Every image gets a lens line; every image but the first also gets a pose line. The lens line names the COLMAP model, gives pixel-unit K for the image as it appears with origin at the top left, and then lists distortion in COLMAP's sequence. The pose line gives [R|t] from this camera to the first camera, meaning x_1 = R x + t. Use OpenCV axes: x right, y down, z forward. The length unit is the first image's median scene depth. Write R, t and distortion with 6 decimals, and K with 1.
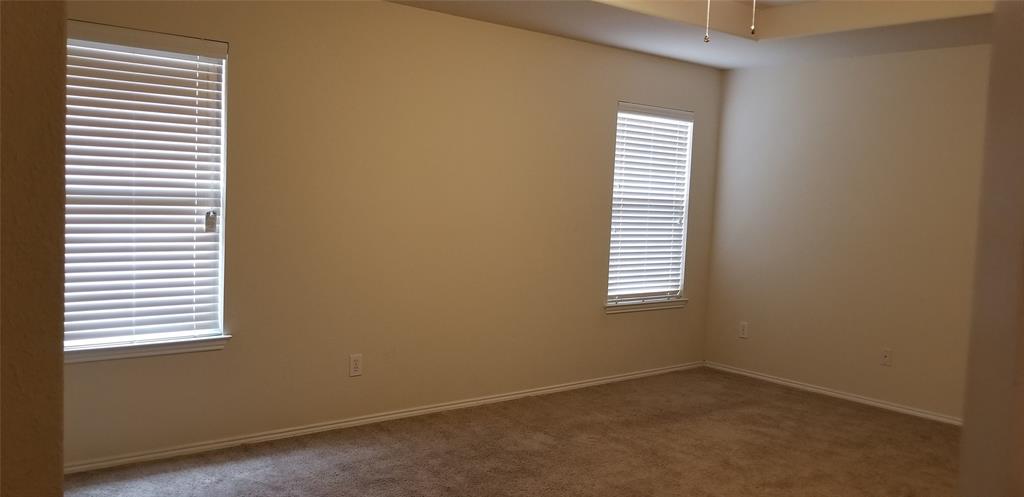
lens RADIAL K [[785.1, 0, 512.0], [0, 785.1, 248.5], [0, 0, 1]] dist [-0.002993, -0.002147]
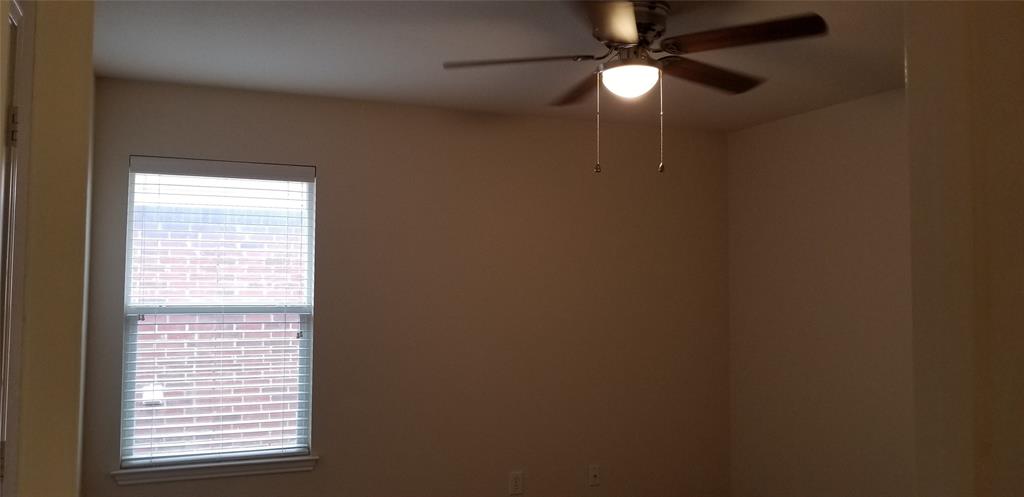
lens RADIAL K [[785.1, 0, 512.0], [0, 785.1, 248.5], [0, 0, 1]] dist [-0.002993, -0.002147]
pose [[0.967041, -0.055674, -0.248461, 0.566632], [0.021090, 0.989964, -0.139740, -0.013231], [0.253747, 0.129894, 0.958509, 0.432077]]
